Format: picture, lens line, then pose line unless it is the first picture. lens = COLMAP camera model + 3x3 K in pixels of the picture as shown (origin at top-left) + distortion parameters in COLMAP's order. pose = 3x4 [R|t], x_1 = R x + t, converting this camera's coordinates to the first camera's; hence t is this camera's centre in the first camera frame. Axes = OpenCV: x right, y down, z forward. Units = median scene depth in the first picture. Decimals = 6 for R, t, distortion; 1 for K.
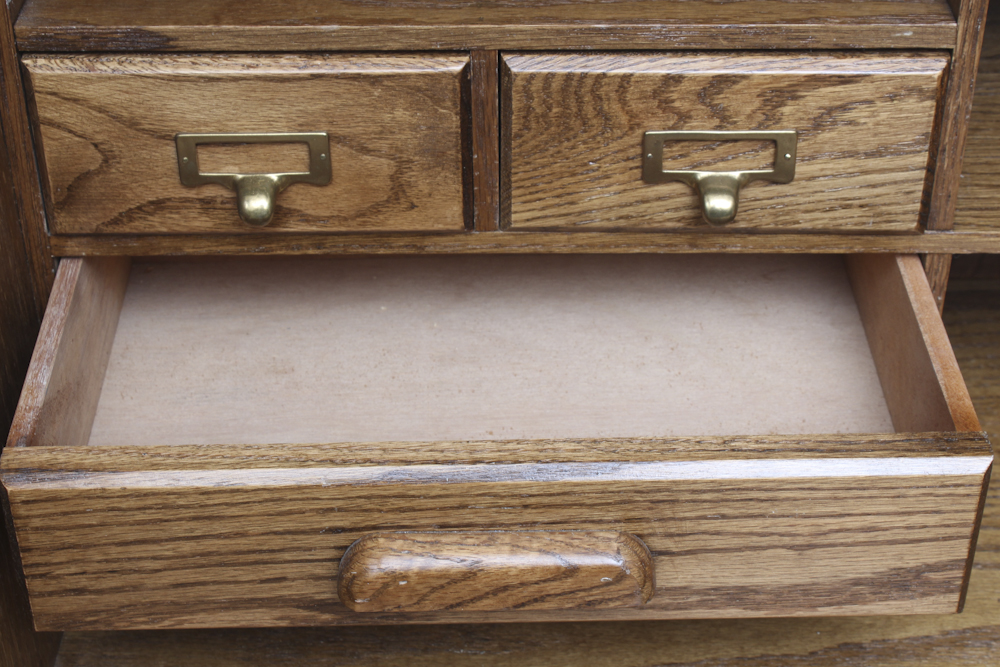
lens RADIAL K [[1950.1, 0, 503.0], [0, 1950.1, 393.2], [0, 0, 1]] dist [-0.155875, 0.694069]
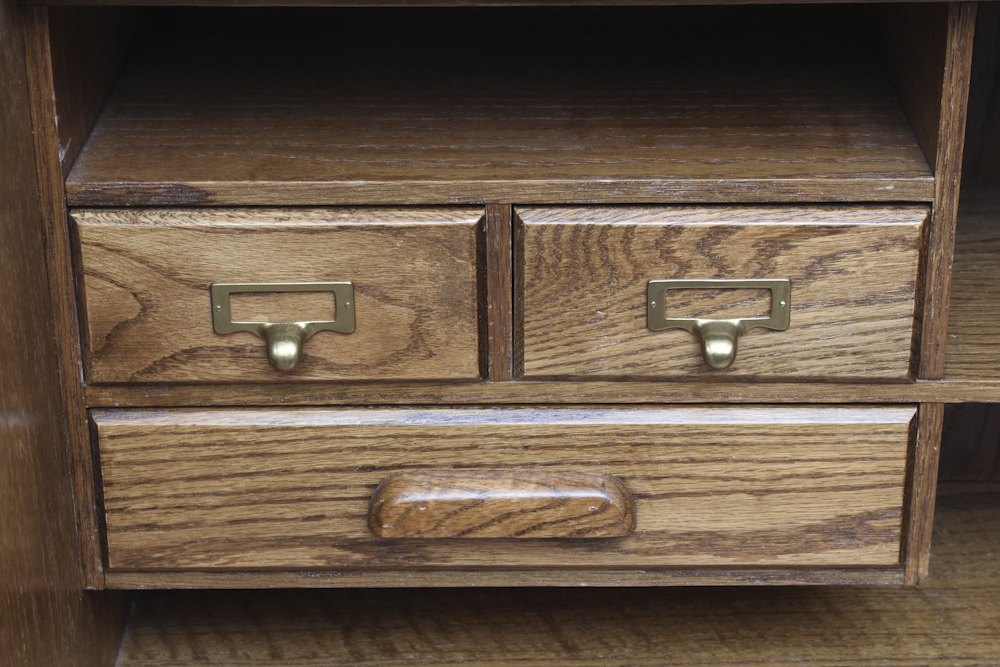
lens RADIAL K [[2197.2, 0, 521.7], [0, 2197.2, 336.3], [0, 0, 1]] dist [-0.288651, 3.734544]
pose [[0.999992, -0.002155, -0.003485, 0.007392], [0.001408, 0.979485, -0.201511, 0.141008], [0.003848, 0.201505, 0.979480, -0.181127]]
